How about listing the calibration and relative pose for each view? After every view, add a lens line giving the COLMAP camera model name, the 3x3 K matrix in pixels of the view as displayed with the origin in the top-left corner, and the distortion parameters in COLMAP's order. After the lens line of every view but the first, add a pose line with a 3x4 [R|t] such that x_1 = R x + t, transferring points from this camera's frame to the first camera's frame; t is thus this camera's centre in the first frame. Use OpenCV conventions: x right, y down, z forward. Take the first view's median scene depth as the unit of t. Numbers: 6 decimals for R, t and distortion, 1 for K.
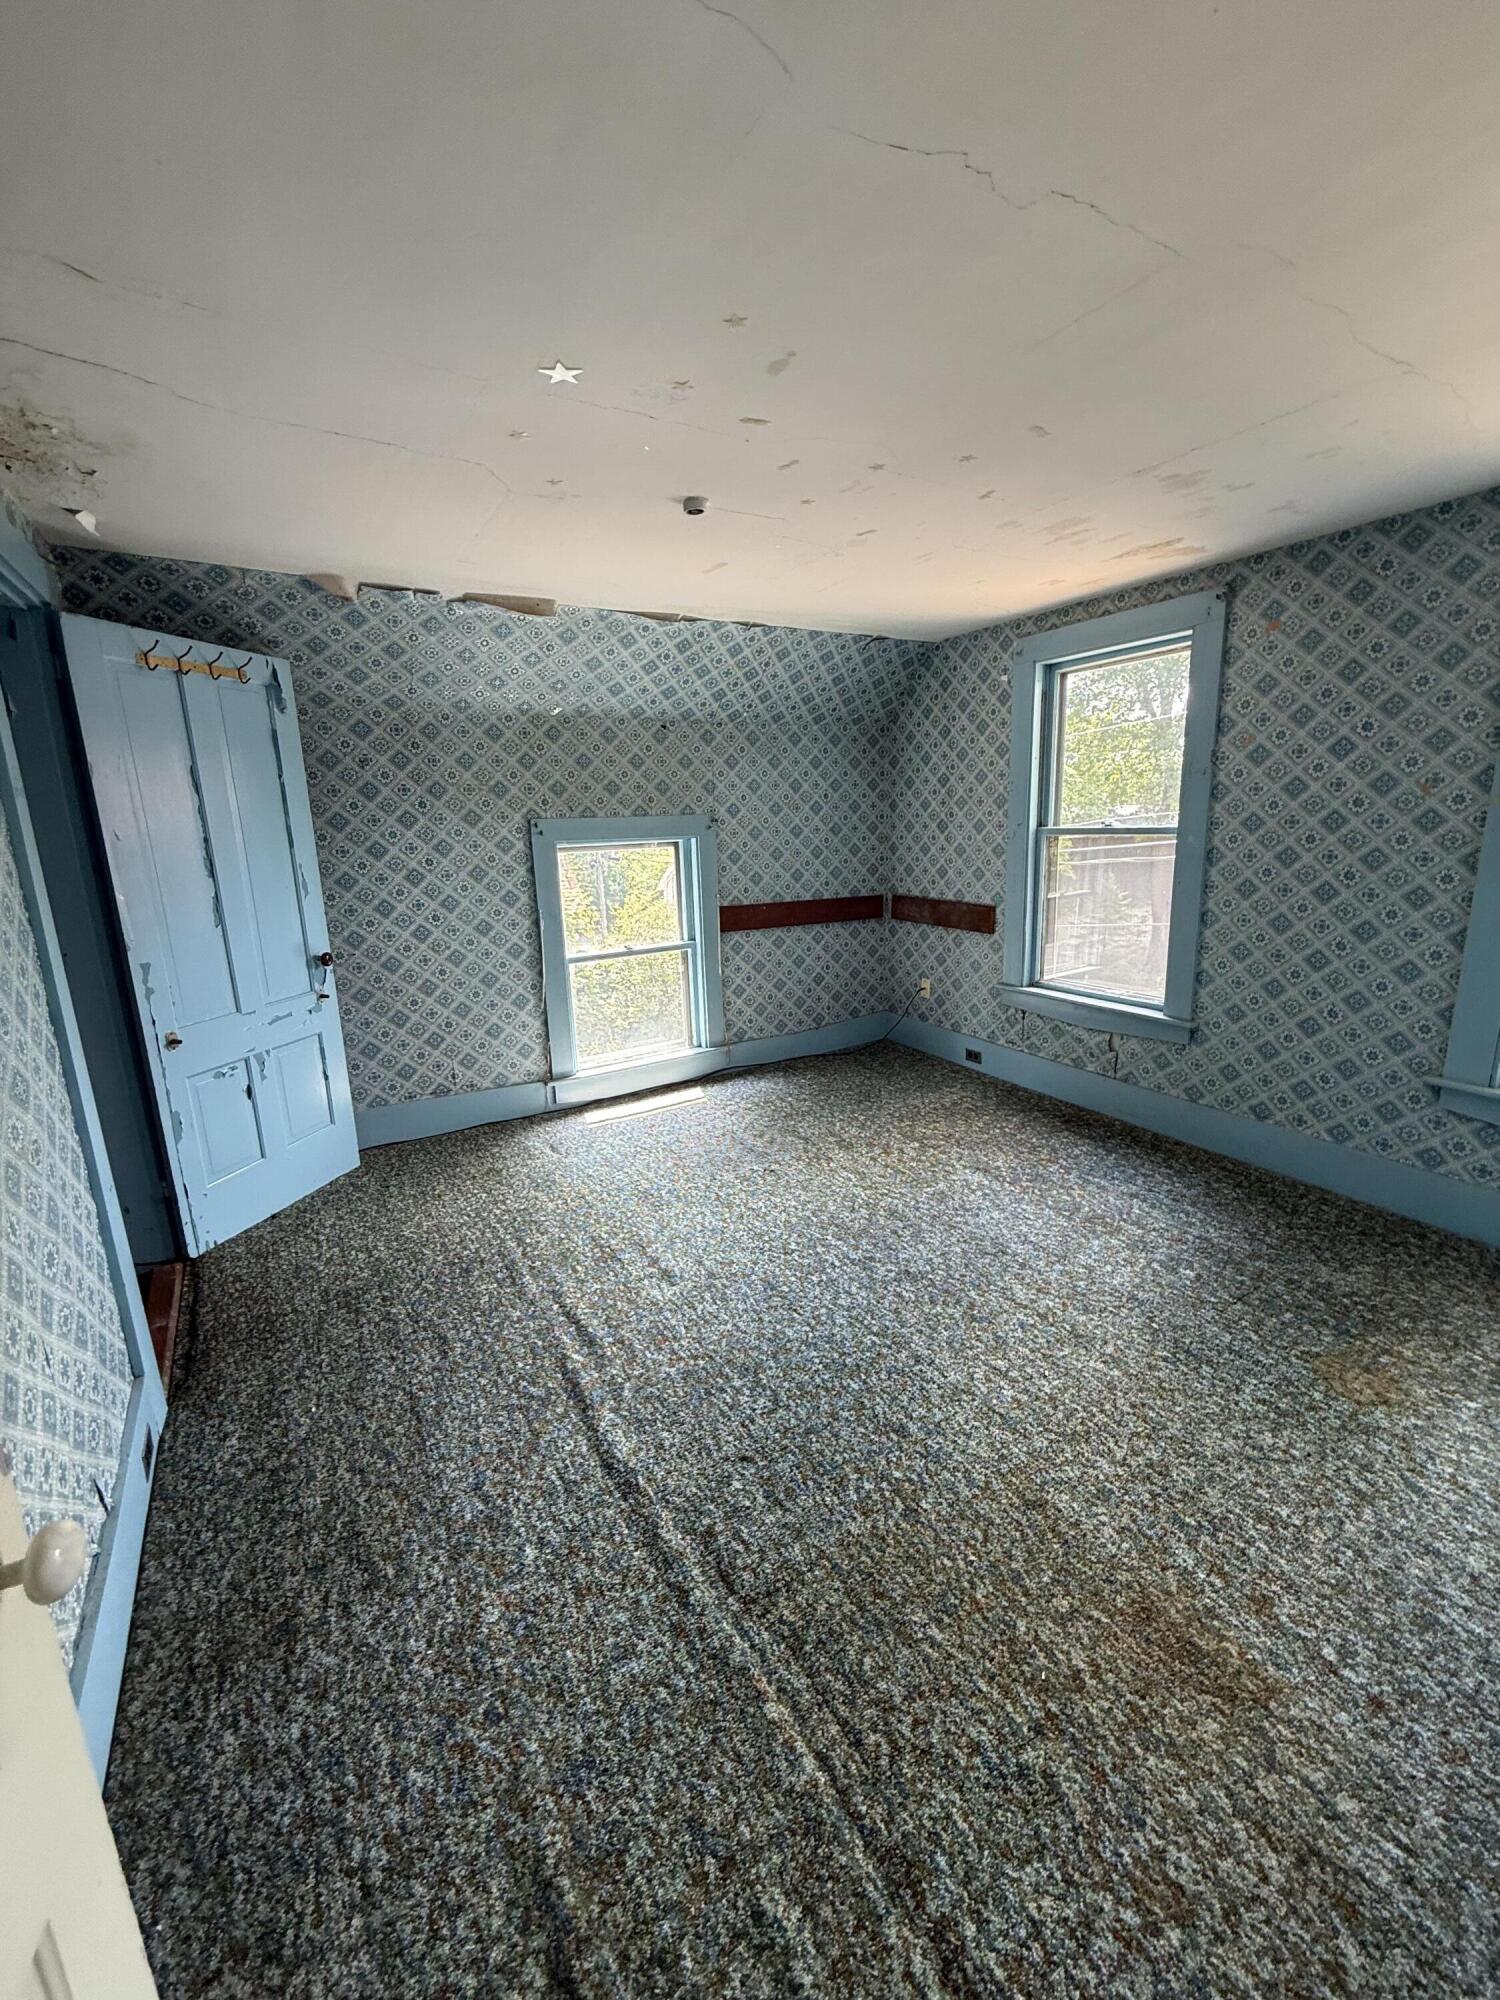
lens RADIAL K [[800.5, 0, 759.7], [0, 800.5, 998.0], [0, 0, 1]] dist [-0.001588, 0.000416]
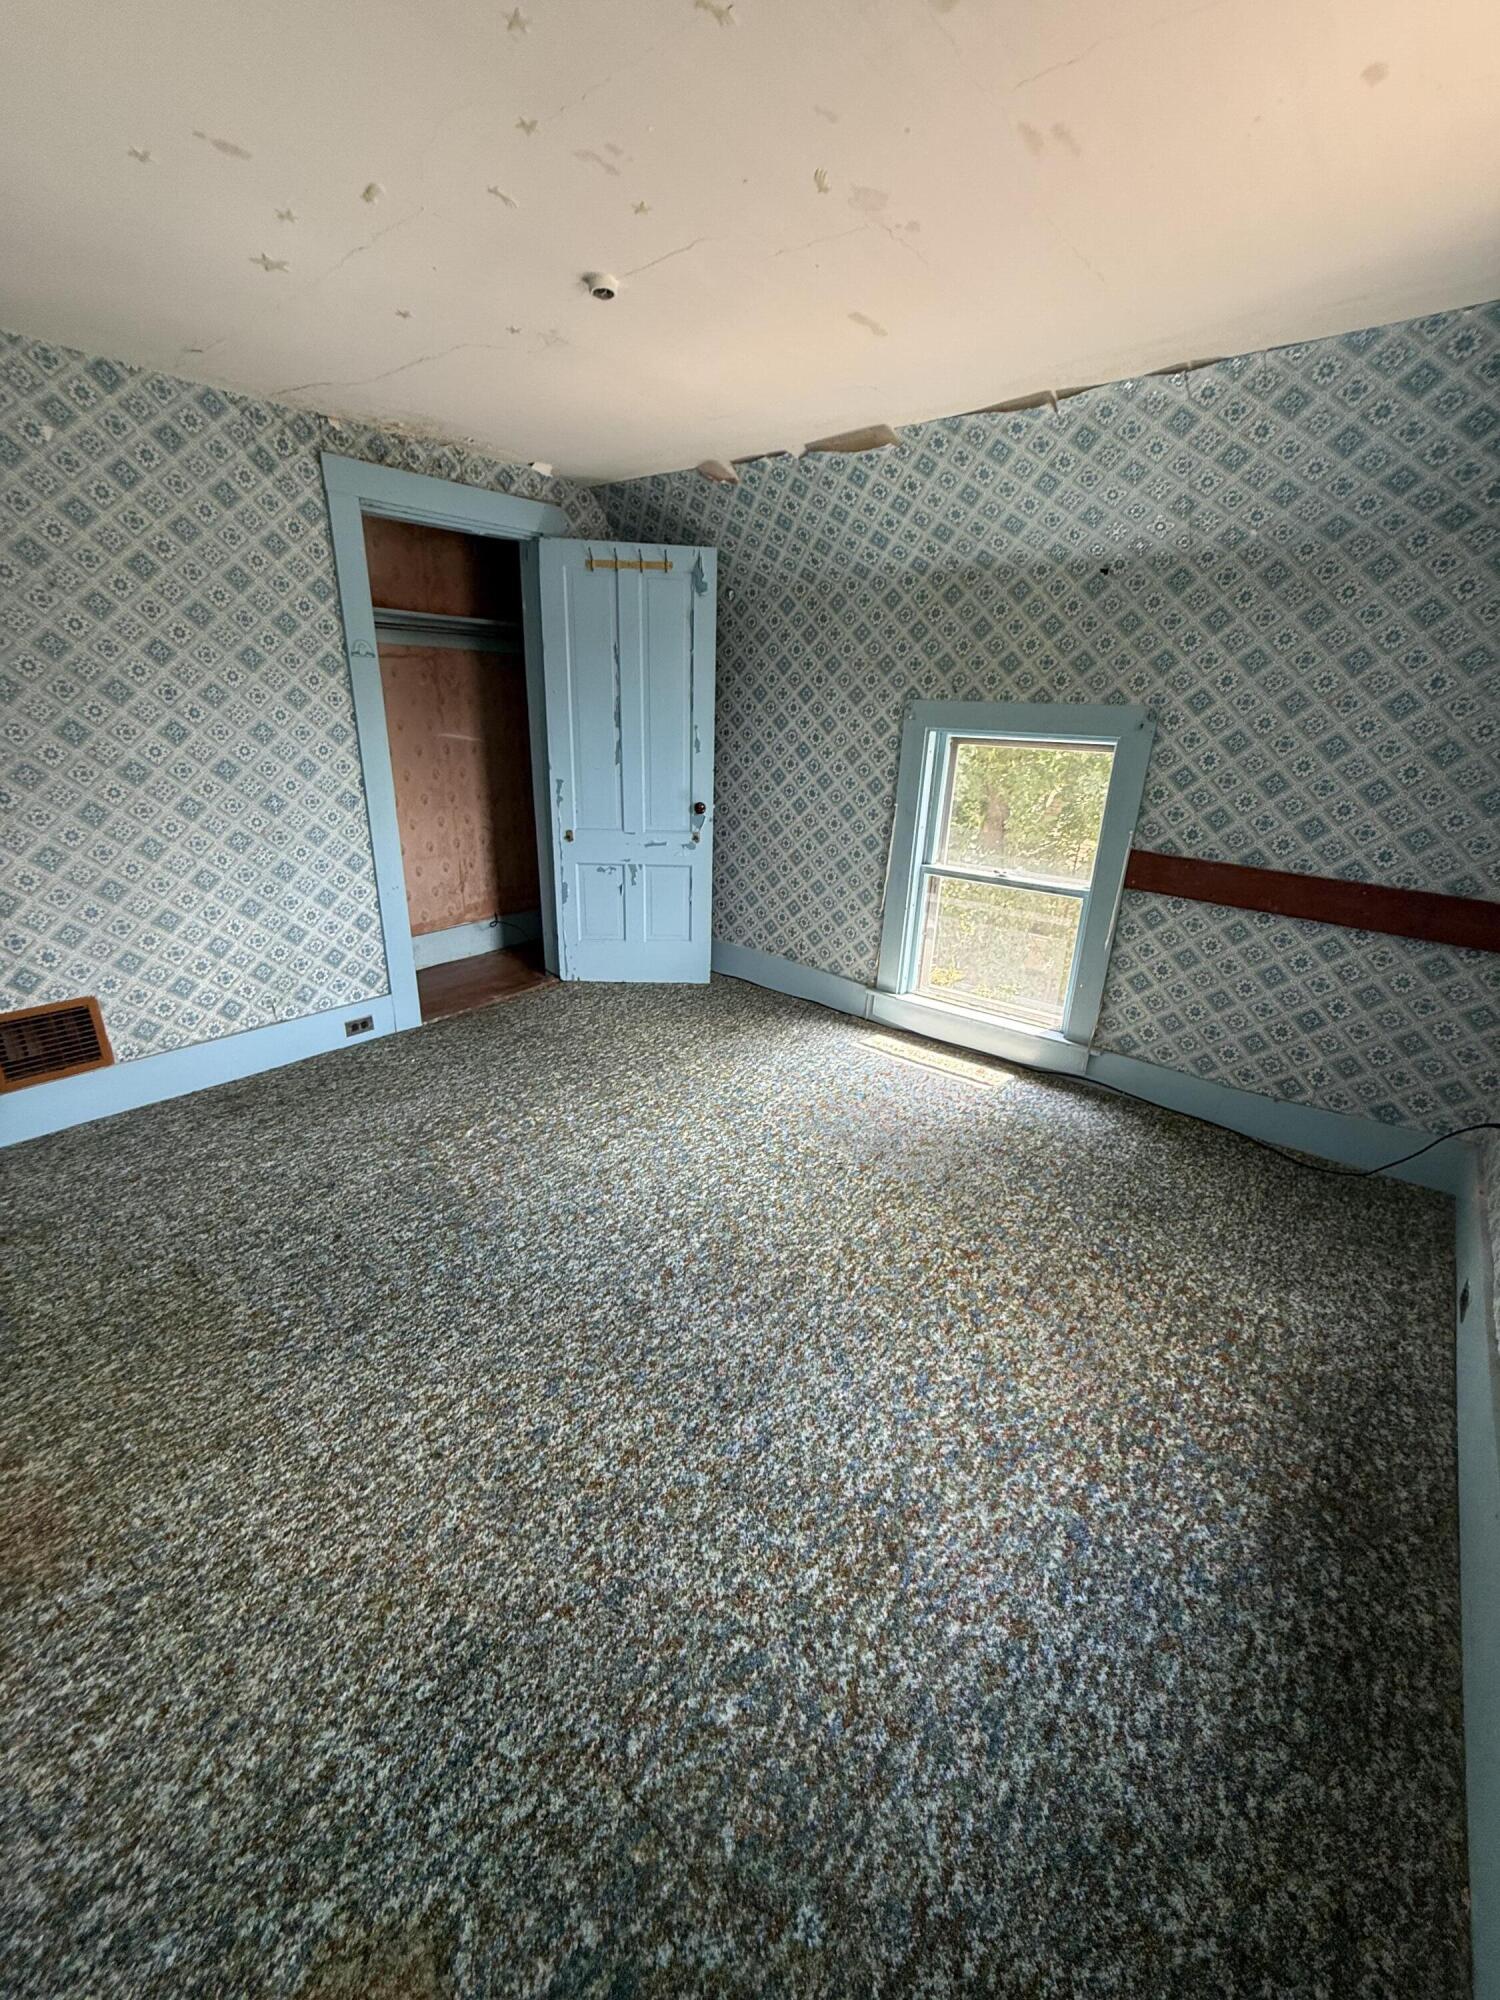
lens RADIAL K [[800.5, 0, 749.9], [0, 800.5, 1000.4], [0, 0, 1]] dist [-0.001588, 0.000416]
pose [[0.318838, 0.362196, -0.875875, 0.608364], [-0.255530, 0.922735, 0.288555, -0.137912], [0.912714, 0.131810, 0.386755, 0.588148]]
